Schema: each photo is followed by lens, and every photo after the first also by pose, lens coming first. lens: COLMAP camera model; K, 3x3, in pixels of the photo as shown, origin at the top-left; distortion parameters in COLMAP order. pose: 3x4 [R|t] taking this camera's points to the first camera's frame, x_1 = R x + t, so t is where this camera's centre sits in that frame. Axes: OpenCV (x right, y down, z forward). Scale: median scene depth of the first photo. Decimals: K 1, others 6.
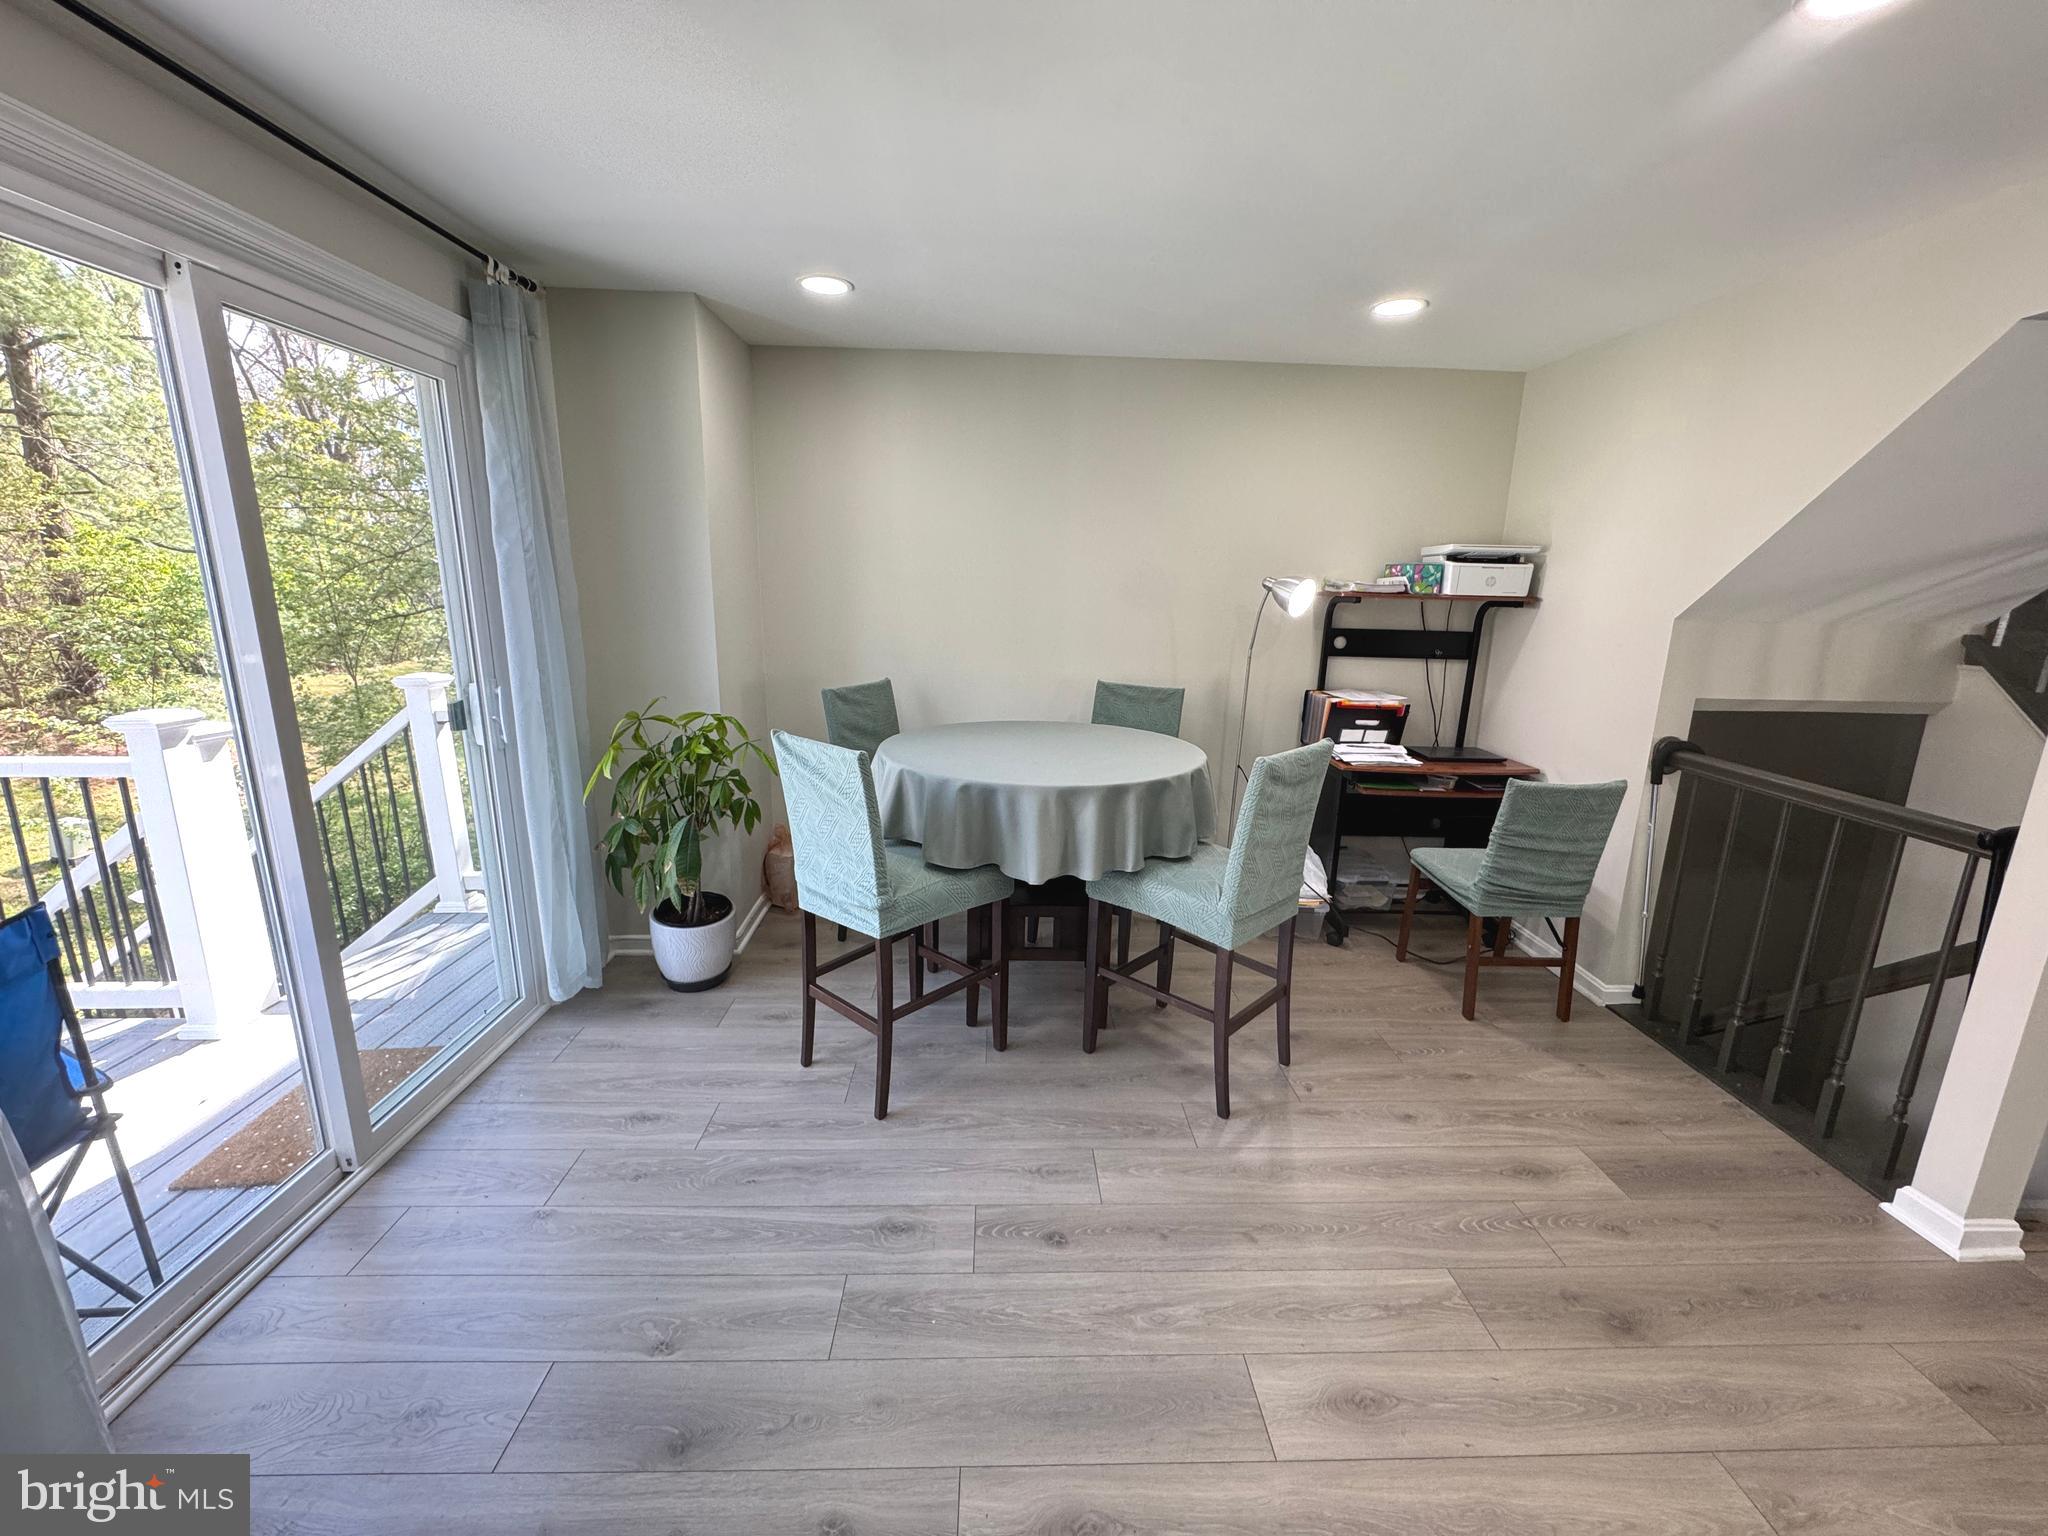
lens RADIAL K [[817.8, 0, 1021.5], [0, 817.8, 764.6], [0, 0, 1]] dist [-0.001102, -0.000518]
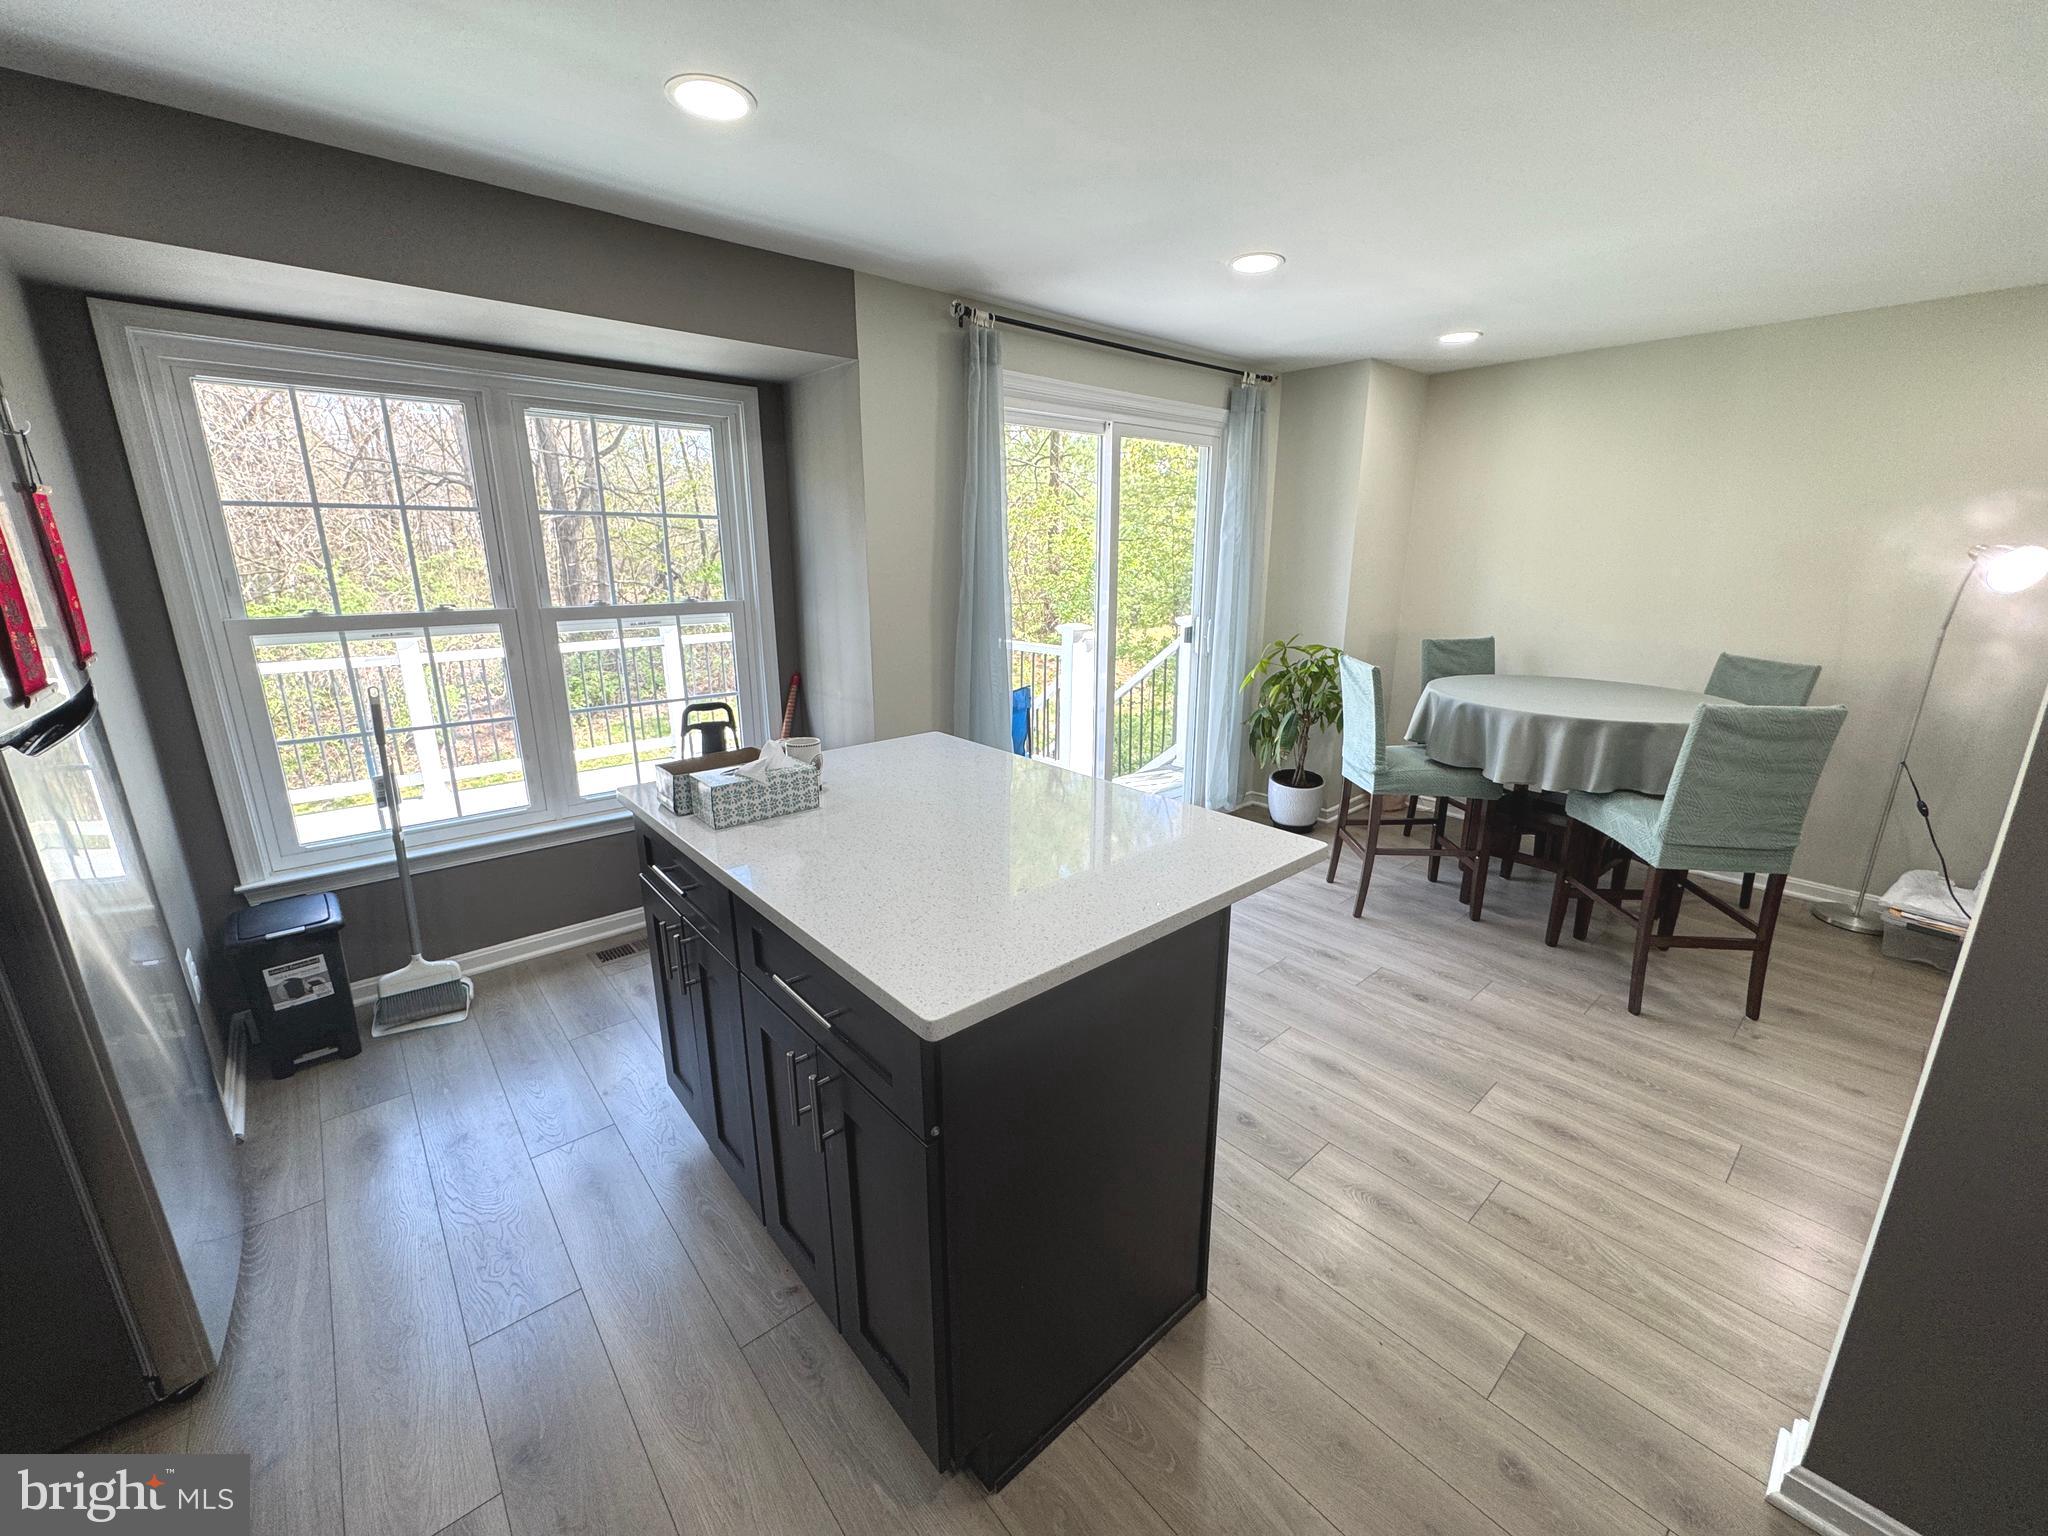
lens RADIAL K [[817.8, 0, 1024.9], [0, 817.8, 765.9], [0, 0, 1]] dist [-0.001102, -0.000518]
pose [[0.632201, 0.181710, -0.753195, 0.444244], [-0.157955, 0.981921, 0.104309, 0.084699], [0.758533, 0.053027, 0.649474, -0.383580]]
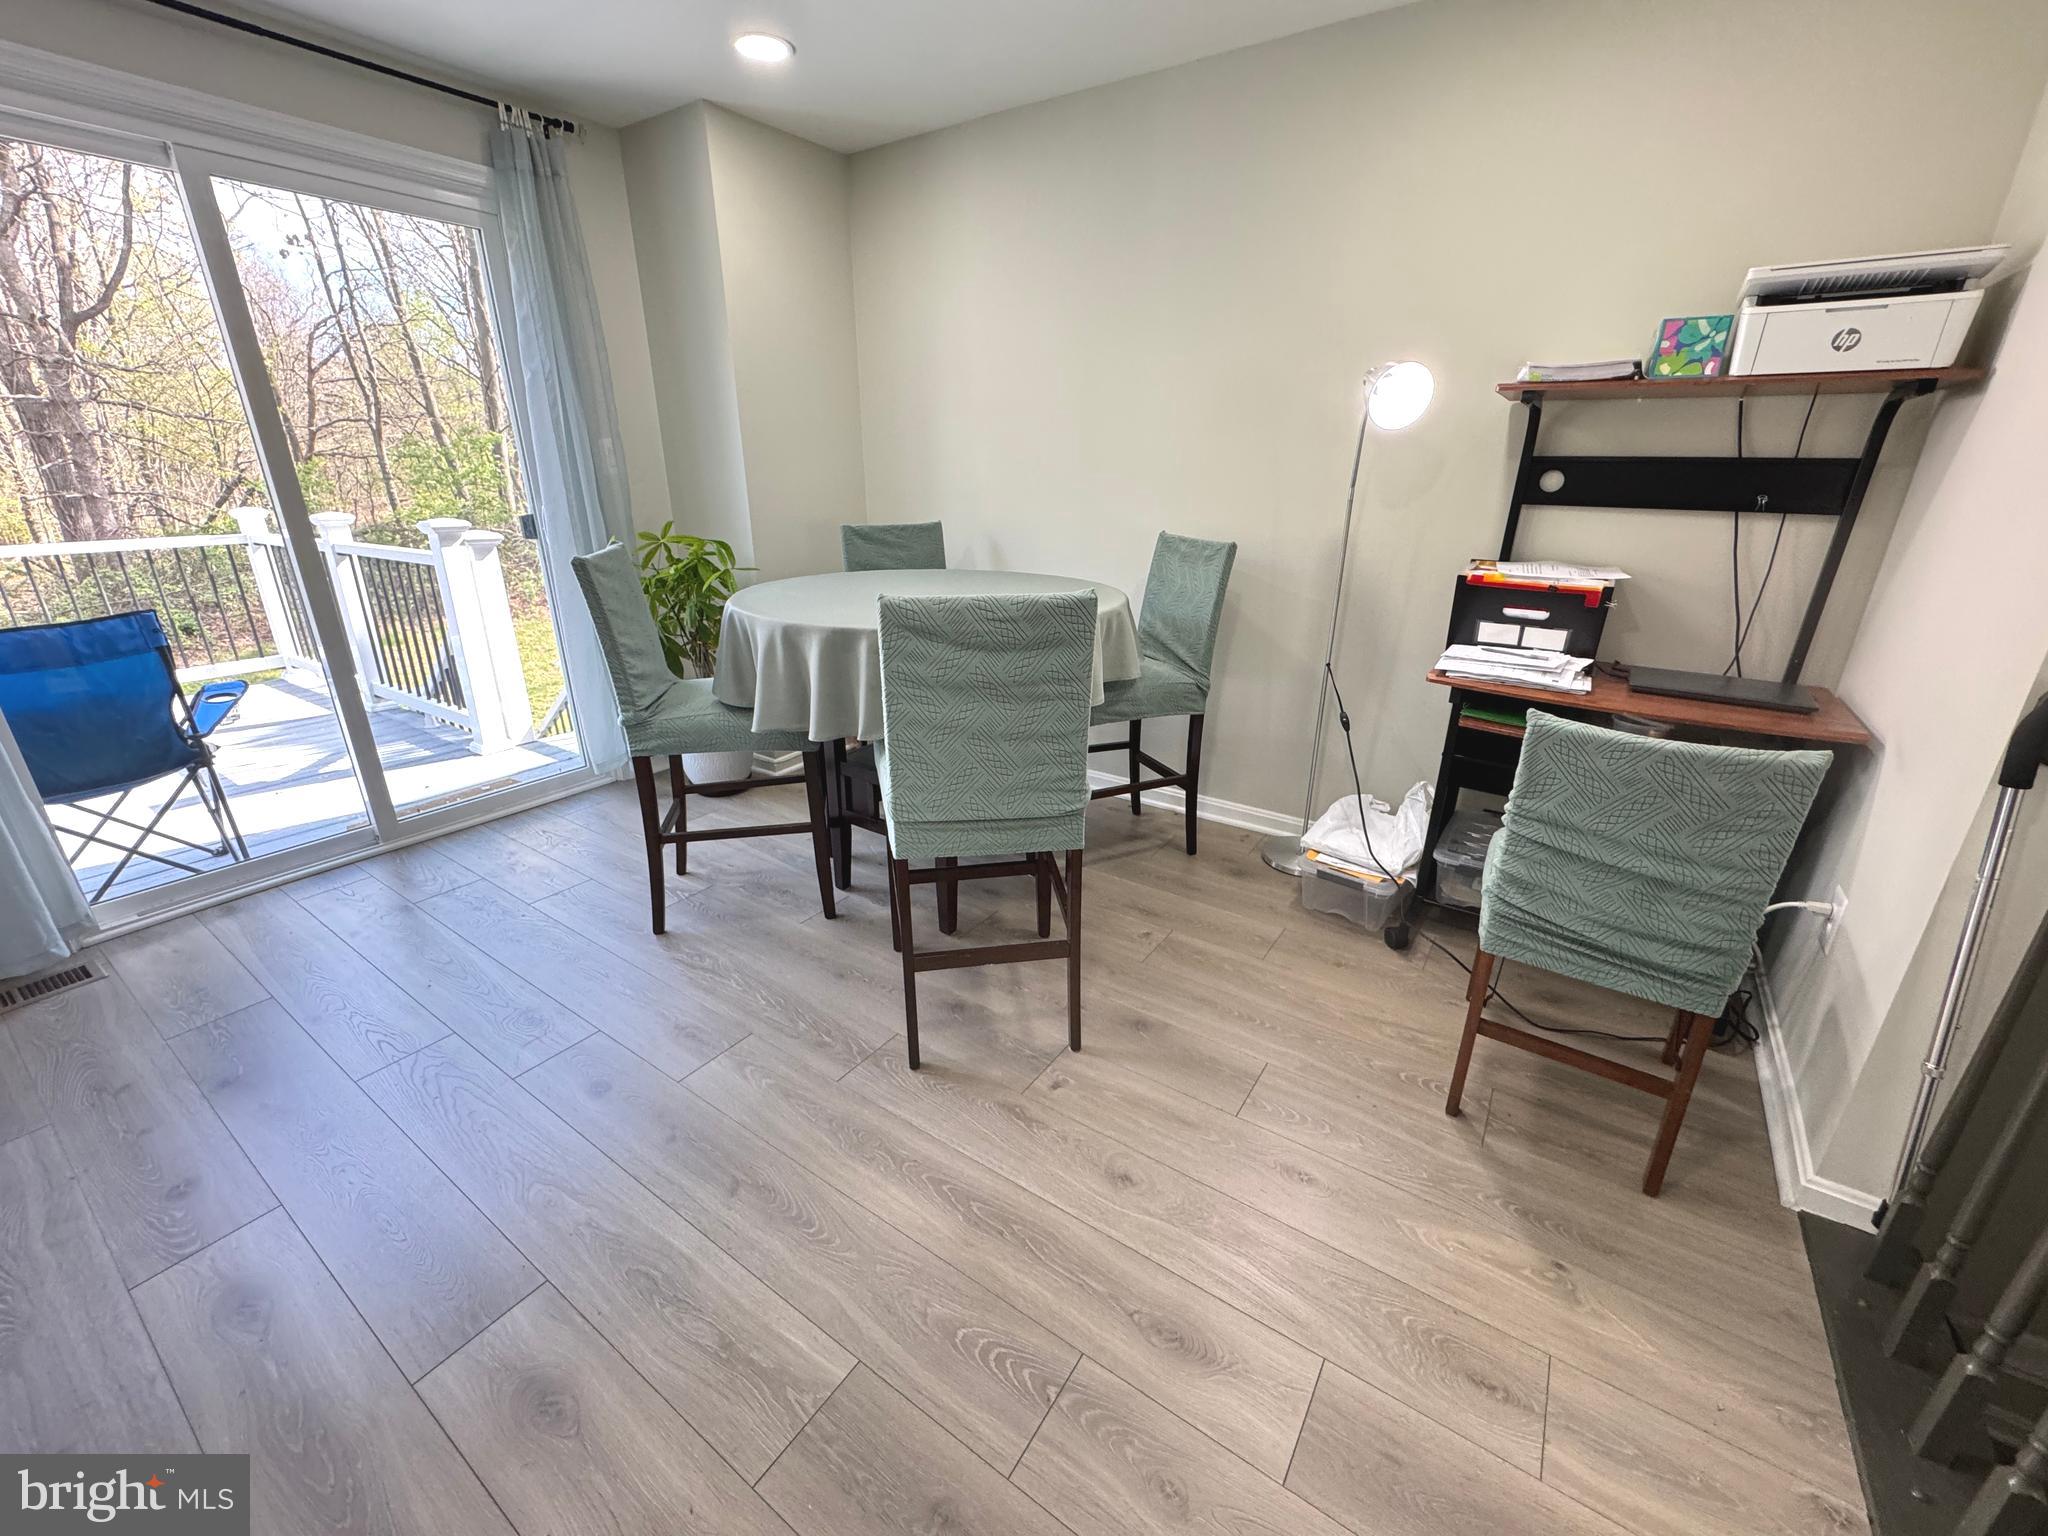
lens RADIAL K [[817.8, 0, 1025.9], [0, 817.8, 762.7], [0, 0, 1]] dist [-0.001102, -0.000518]
pose [[0.807056, 0.188236, -0.559667, 0.622968], [-0.117663, 0.980085, 0.159963, 0.004050], [0.578632, -0.063247, 0.813132, 0.380326]]
